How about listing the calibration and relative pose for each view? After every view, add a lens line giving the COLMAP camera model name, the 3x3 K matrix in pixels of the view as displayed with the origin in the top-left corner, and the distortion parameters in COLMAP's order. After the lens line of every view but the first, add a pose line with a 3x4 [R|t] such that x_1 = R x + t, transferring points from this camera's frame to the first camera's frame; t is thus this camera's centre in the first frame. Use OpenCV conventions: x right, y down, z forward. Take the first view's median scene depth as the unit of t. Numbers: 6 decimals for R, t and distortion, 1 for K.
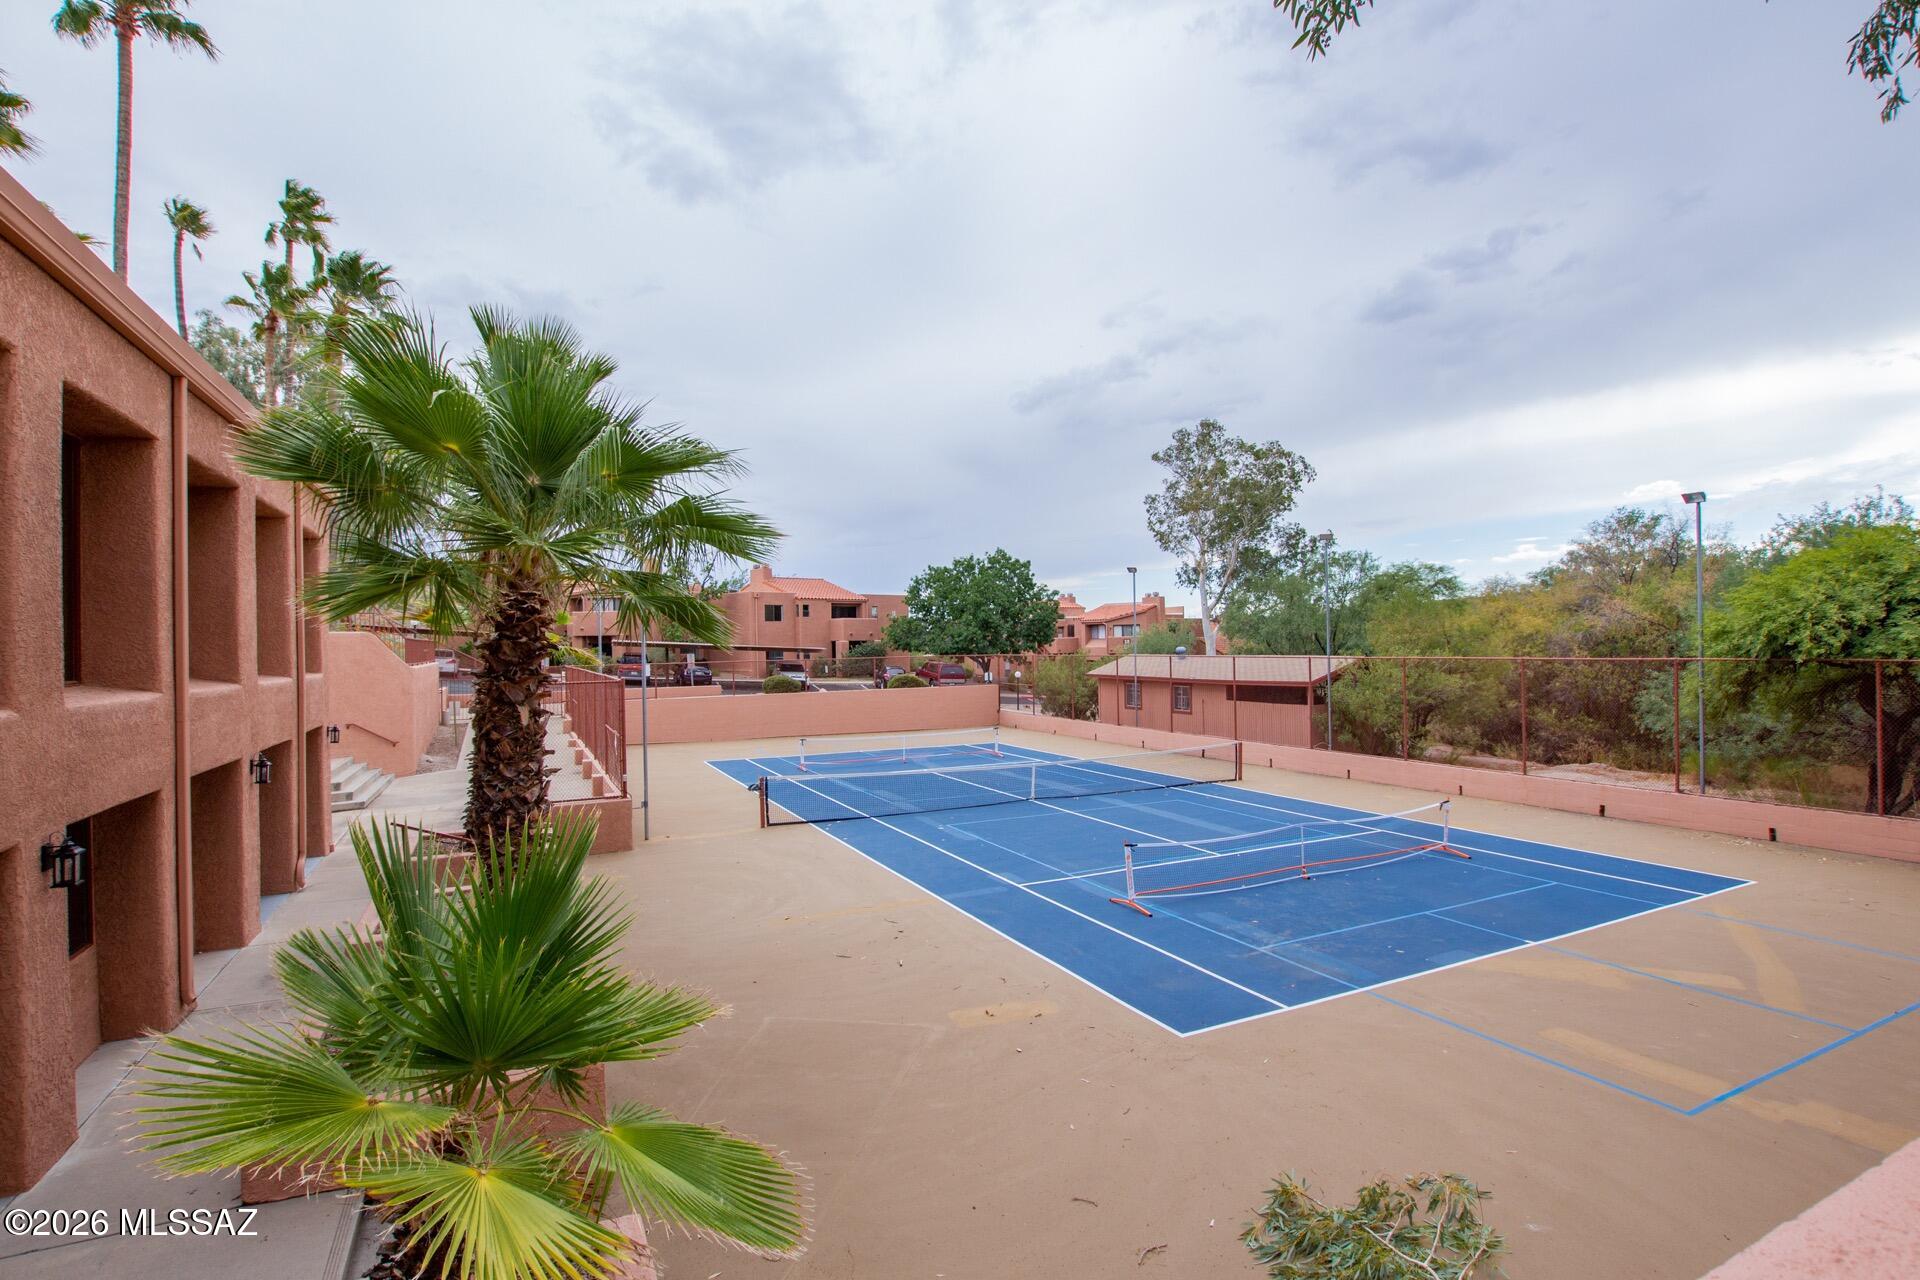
lens RADIAL K [[916.7, 0, 960.0], [0, 916.7, 640.0], [0, 0, 1]] dist [-0.000393, -0.000047]
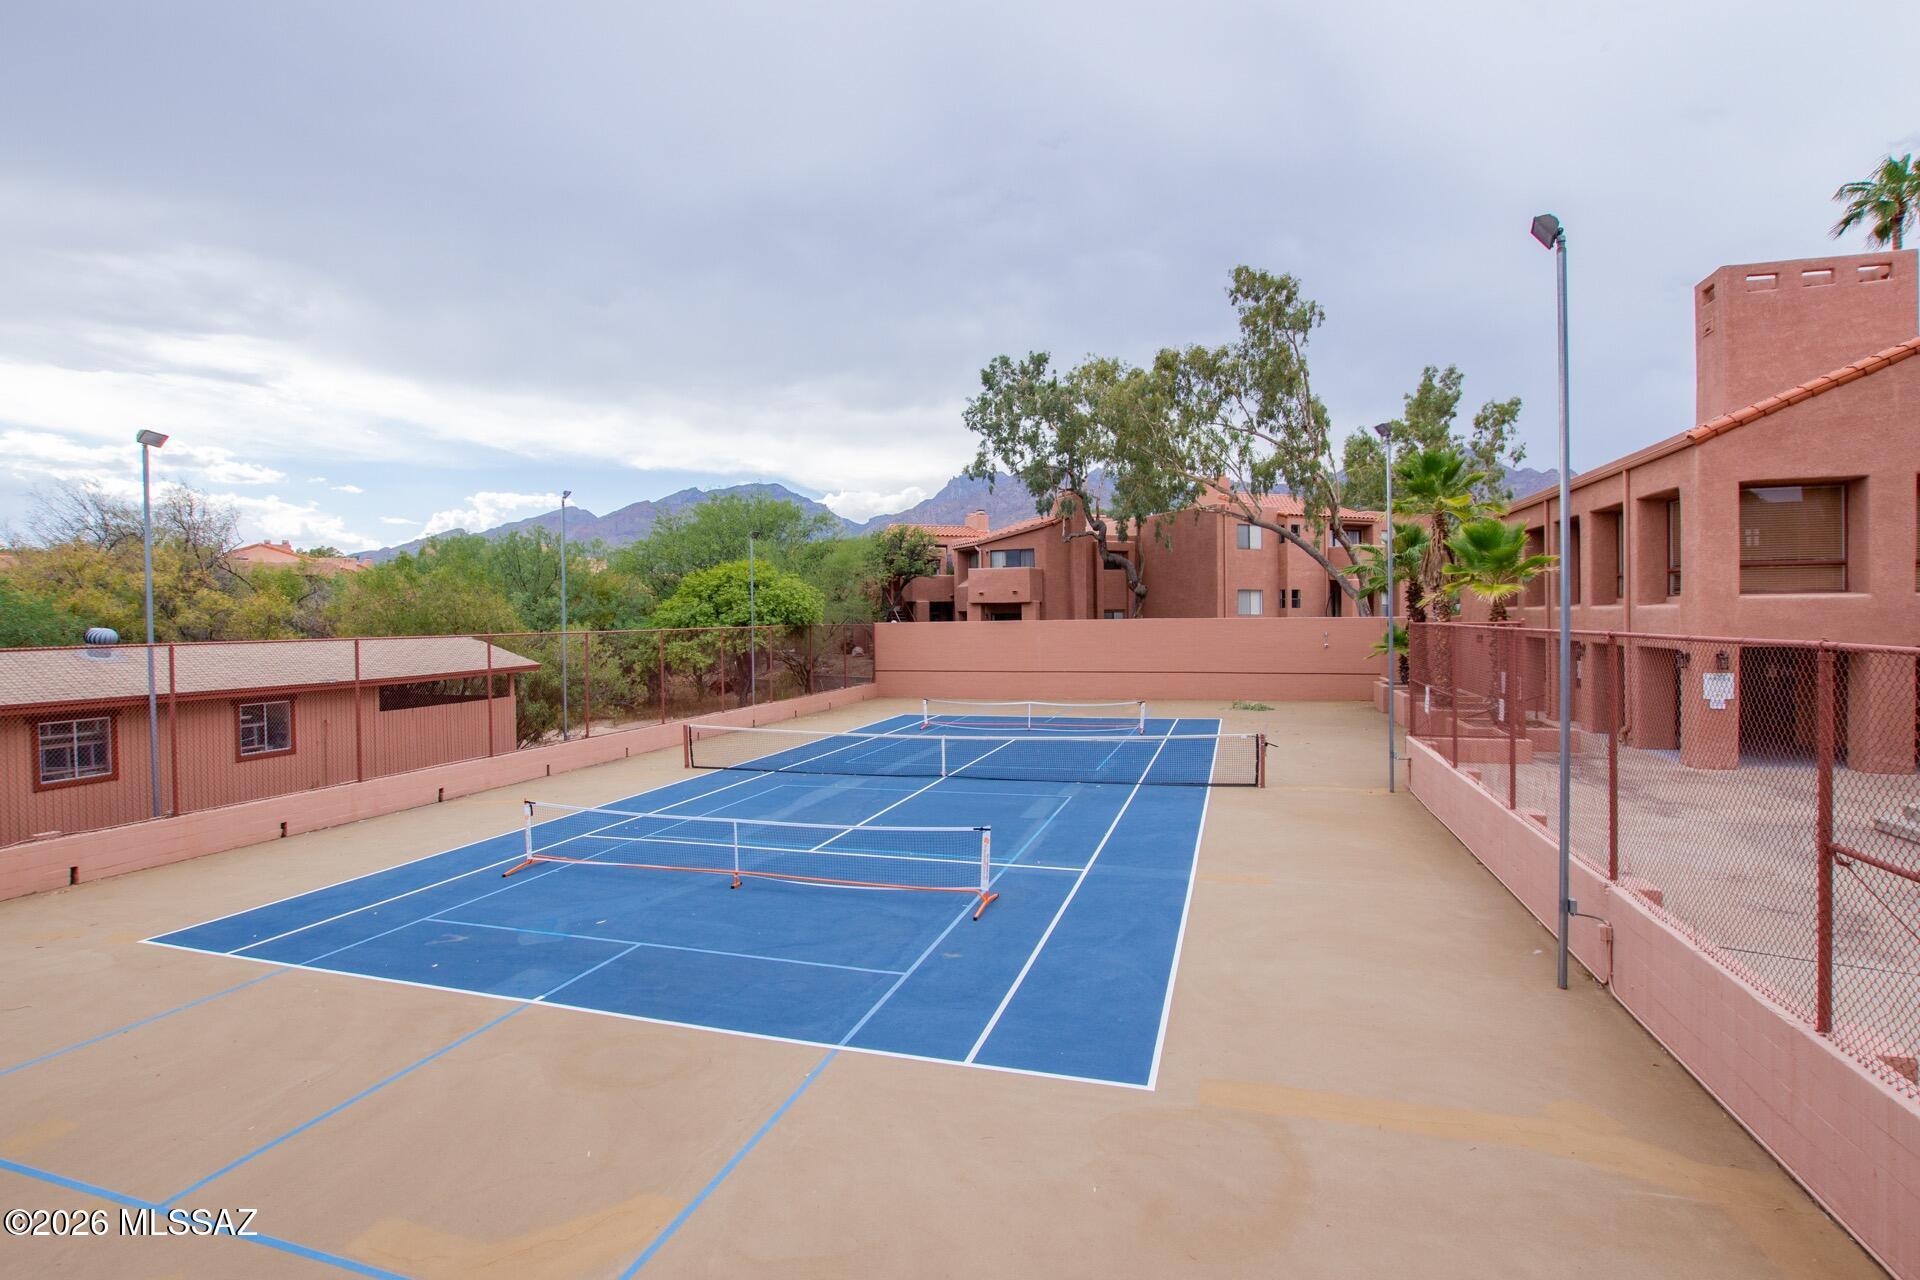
lens RADIAL K [[916.7, 0, 960.0], [0, 916.7, 640.0], [0, 0, 1]] dist [-0.000393, -0.000047]
pose [[-0.693528, 0.019876, 0.720156, -0.417365], [0.028254, 0.999601, -0.000379, 0.026684], [-0.719876, 0.020085, -0.693812, 1.112199]]
